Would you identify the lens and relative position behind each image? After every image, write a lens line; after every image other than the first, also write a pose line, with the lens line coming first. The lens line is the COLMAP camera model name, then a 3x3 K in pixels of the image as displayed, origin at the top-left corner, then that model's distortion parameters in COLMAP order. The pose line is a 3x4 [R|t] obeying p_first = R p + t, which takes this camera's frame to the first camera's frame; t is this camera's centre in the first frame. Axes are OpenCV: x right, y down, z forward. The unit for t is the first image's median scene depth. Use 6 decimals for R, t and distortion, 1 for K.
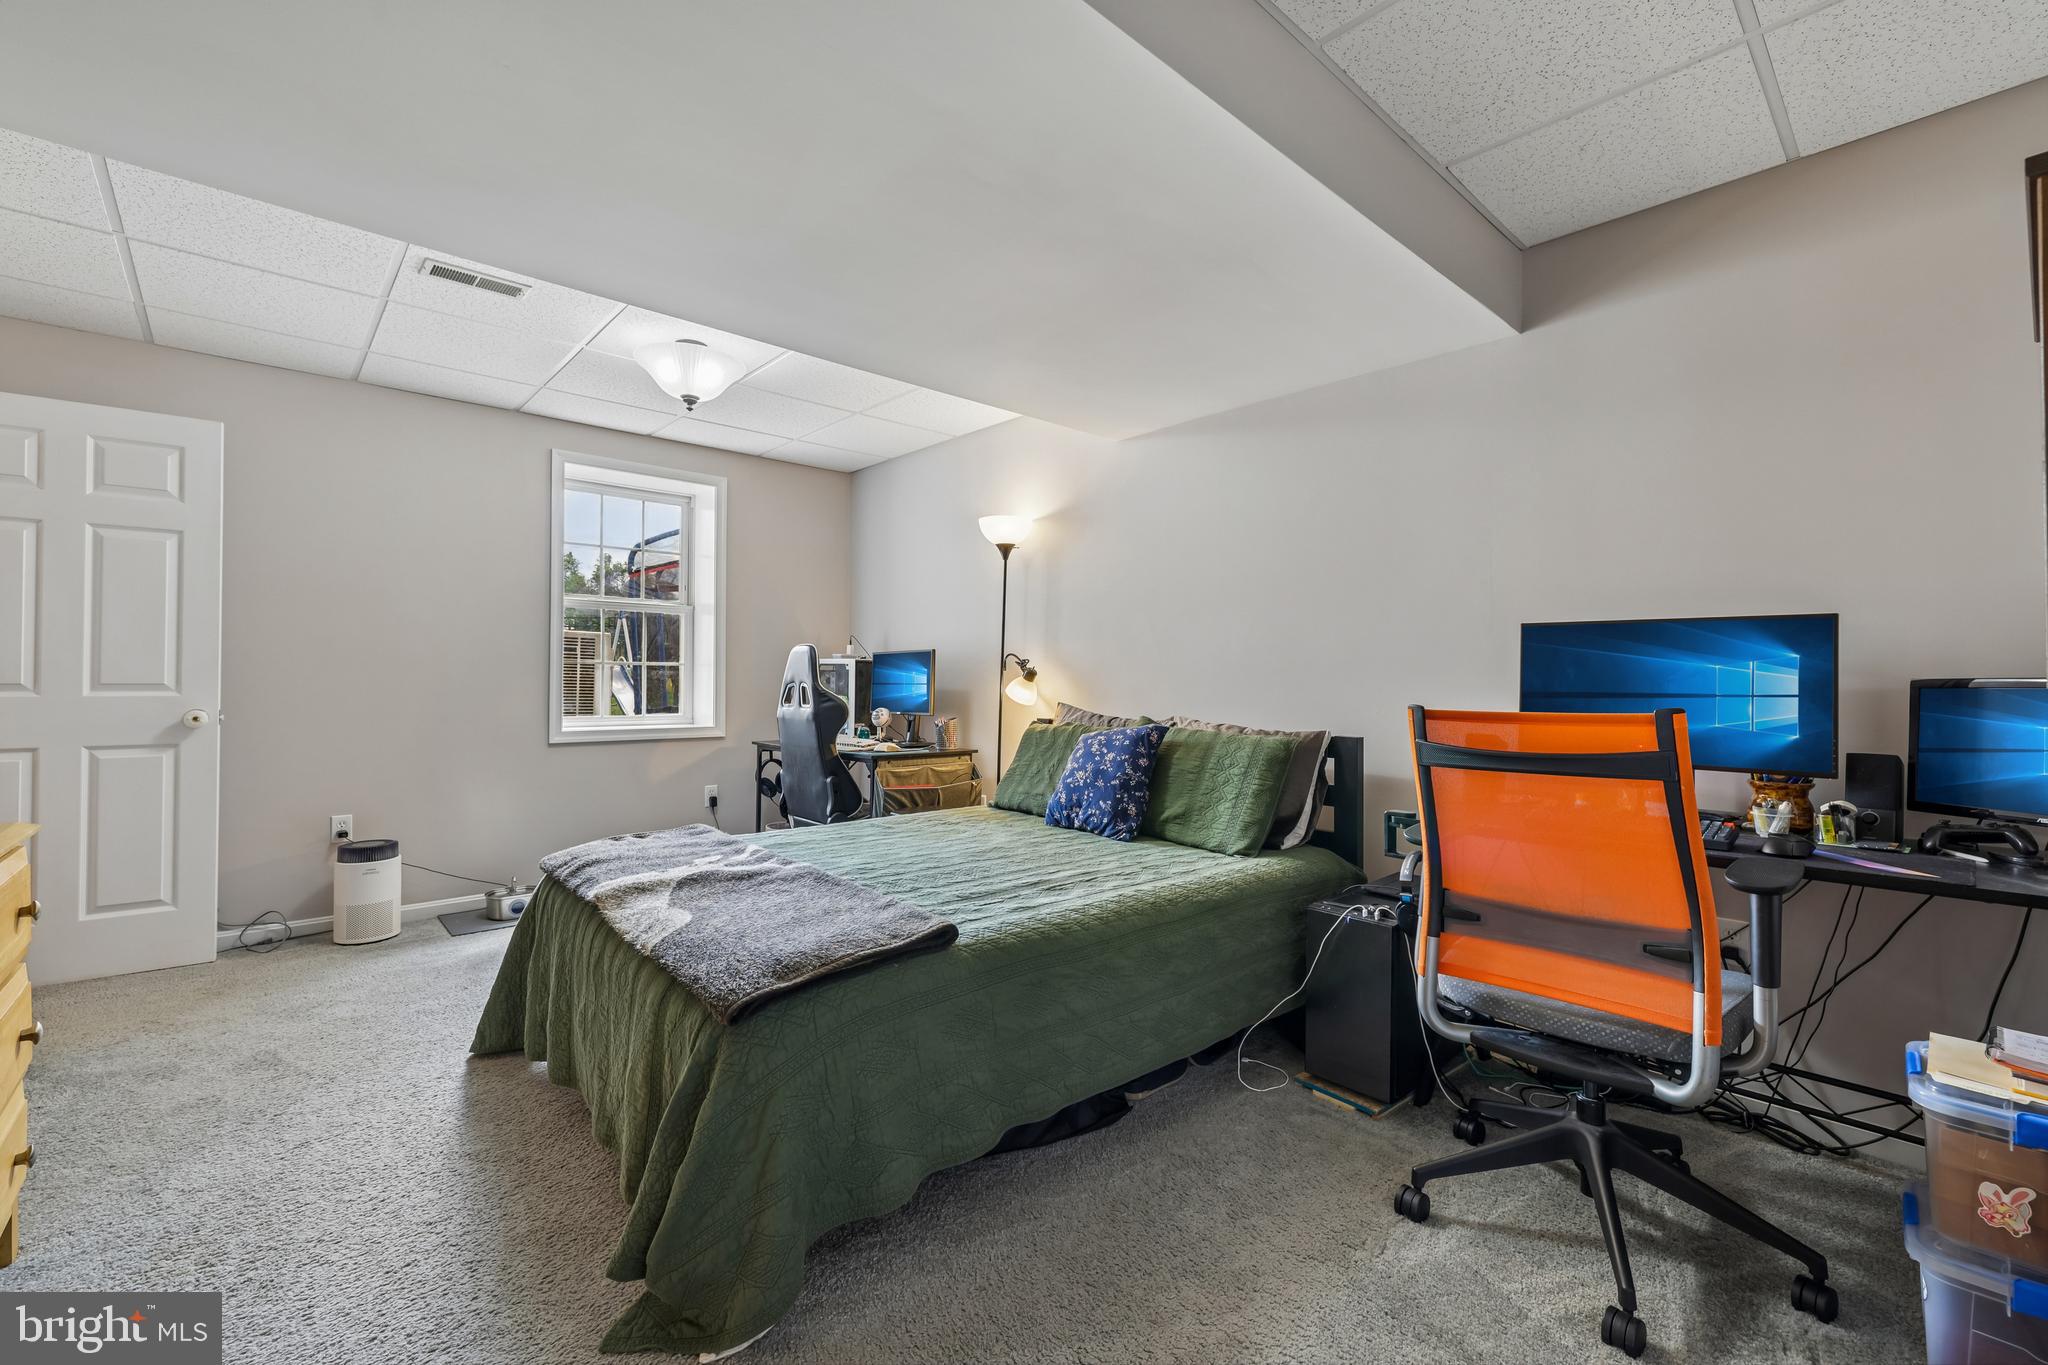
lens RADIAL K [[864.9, 0, 1021.8], [0, 864.9, 681.6], [0, 0, 1]] dist [0.001009, 0.000250]
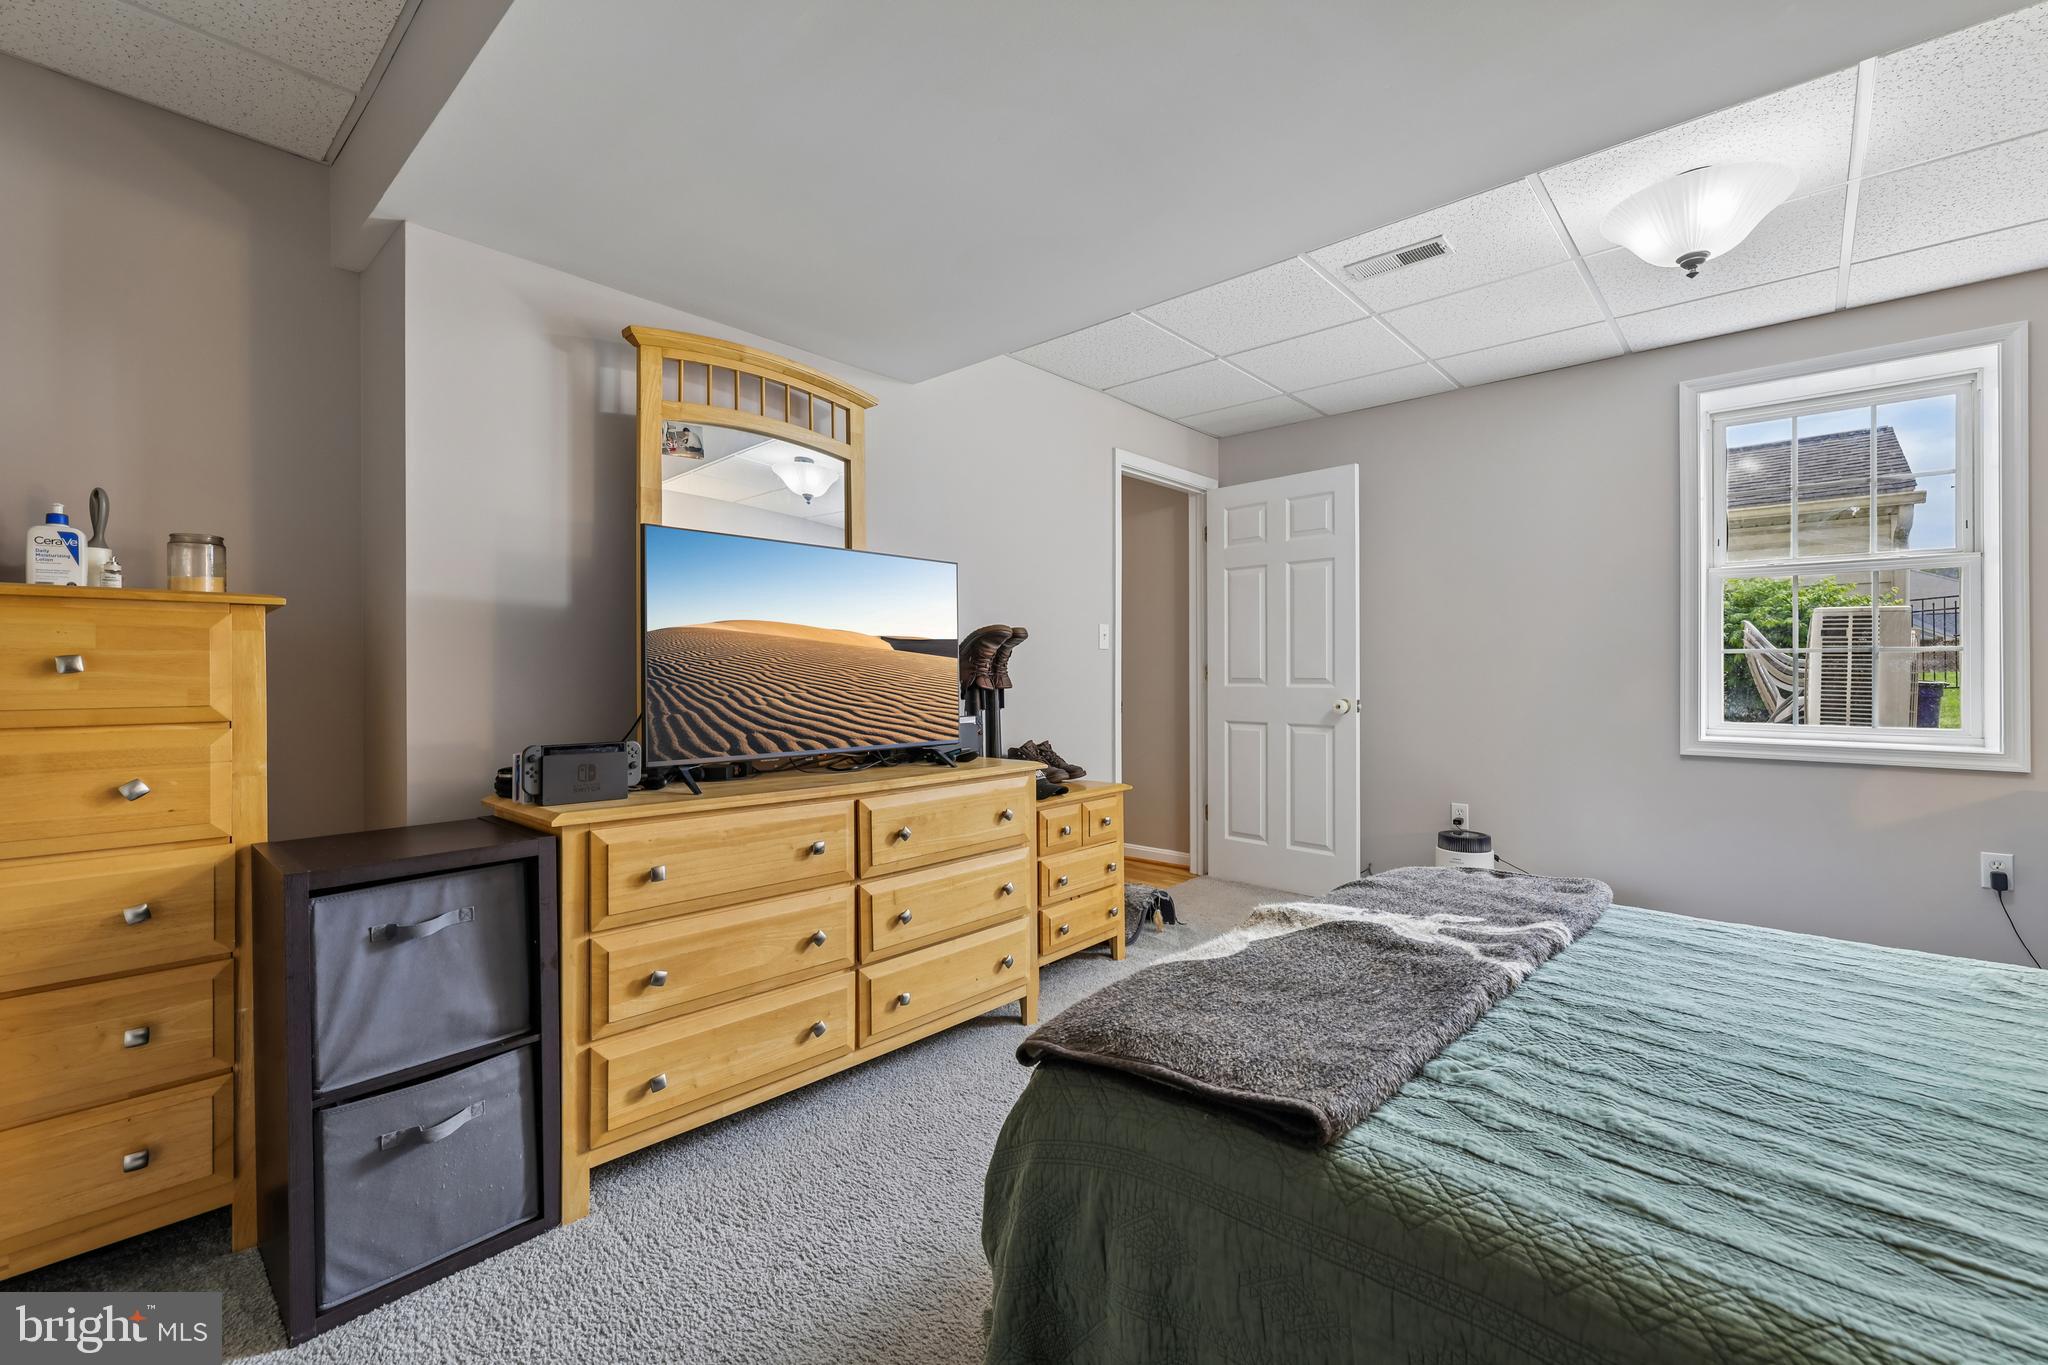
lens RADIAL K [[864.9, 0, 1020.8], [0, 864.9, 678.0], [0, 0, 1]] dist [0.001009, 0.000250]
pose [[0.093497, -0.001271, -0.995619, 0.241891], [-0.000985, 0.999999, -0.001369, 0.003561], [0.995619, 0.001108, 0.093495, 0.412503]]
